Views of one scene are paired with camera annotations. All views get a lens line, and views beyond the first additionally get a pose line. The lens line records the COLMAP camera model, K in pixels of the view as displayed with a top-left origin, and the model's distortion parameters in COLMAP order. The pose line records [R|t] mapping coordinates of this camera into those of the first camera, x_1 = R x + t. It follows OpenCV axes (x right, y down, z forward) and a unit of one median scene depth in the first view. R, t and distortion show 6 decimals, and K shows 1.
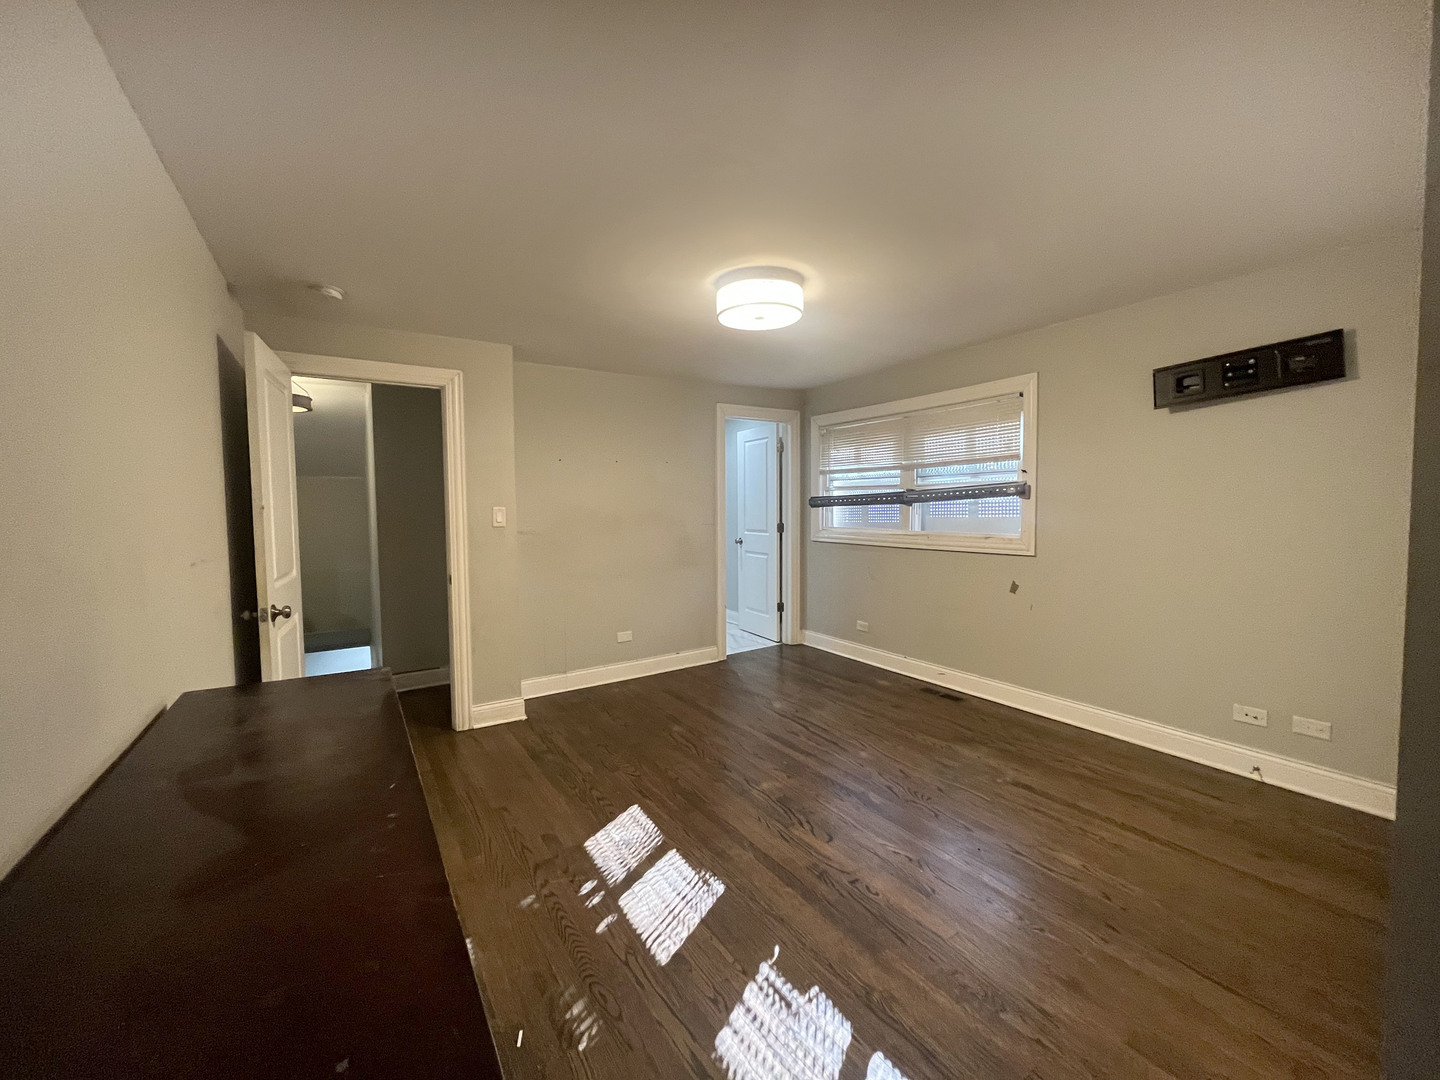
lens RADIAL K [[580.2, 0, 720.8], [0, 580.2, 537.7], [0, 0, 1]] dist [-0.001827, -0.000337]
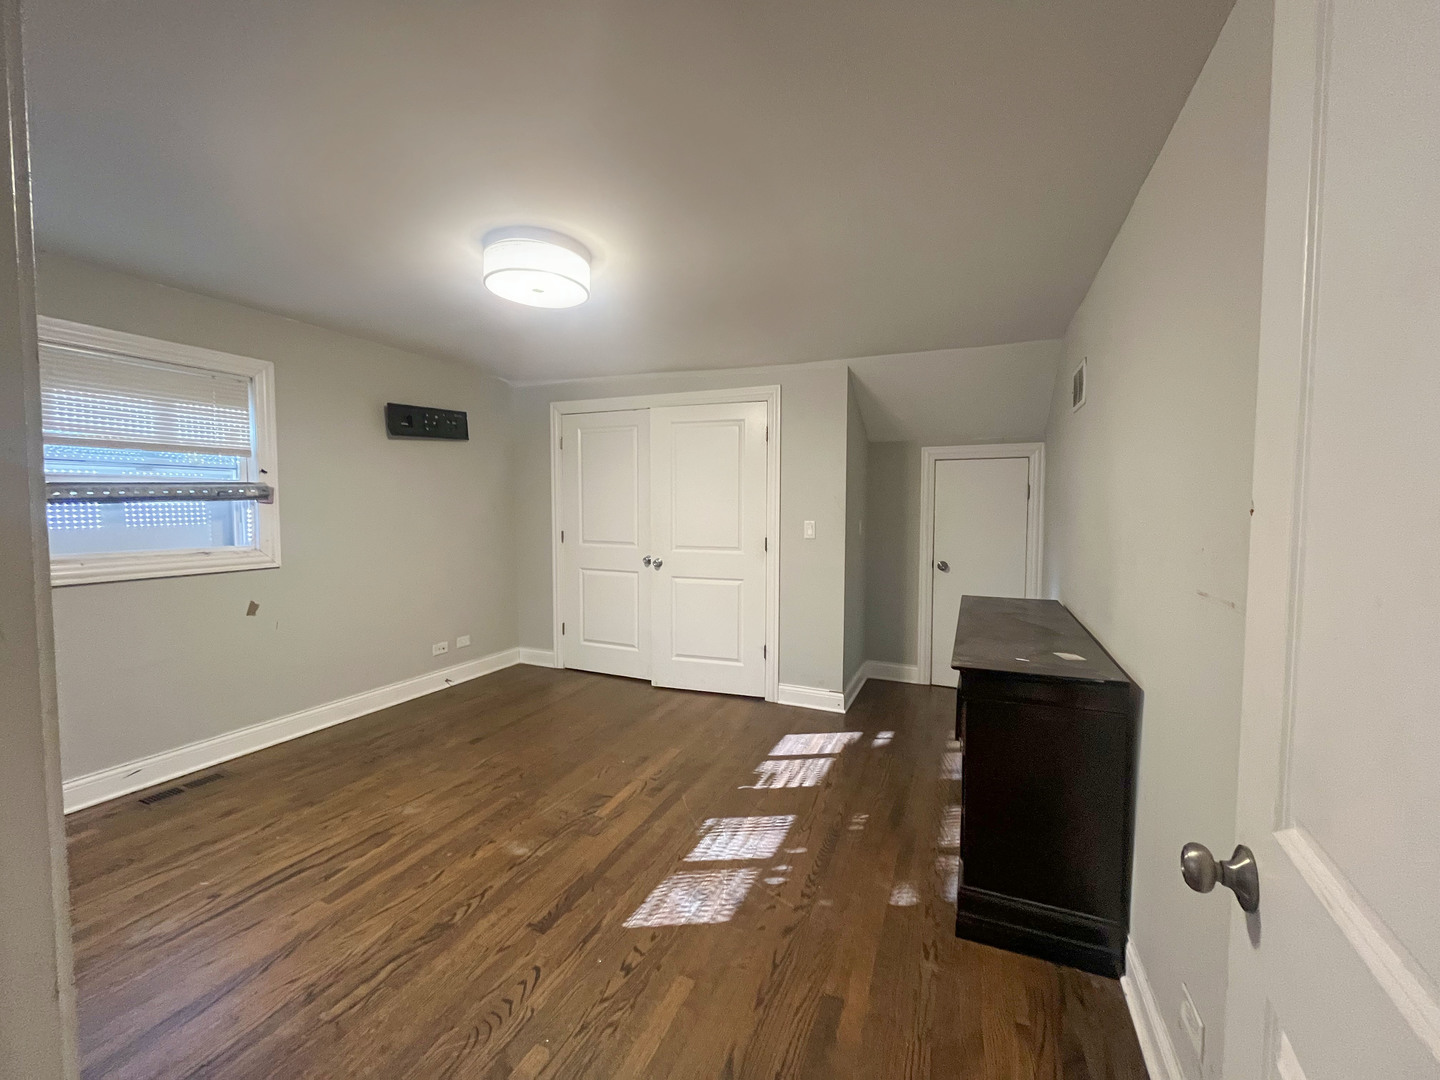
lens RADIAL K [[580.2, 0, 720.8], [0, 580.2, 537.7], [0, 0, 1]] dist [-0.001827, -0.000337]
pose [[-0.550652, -0.034668, 0.834015, -0.680962], [0.047129, 0.996252, 0.072528, -0.054593], [-0.833404, 0.079244, -0.546954, 1.072774]]
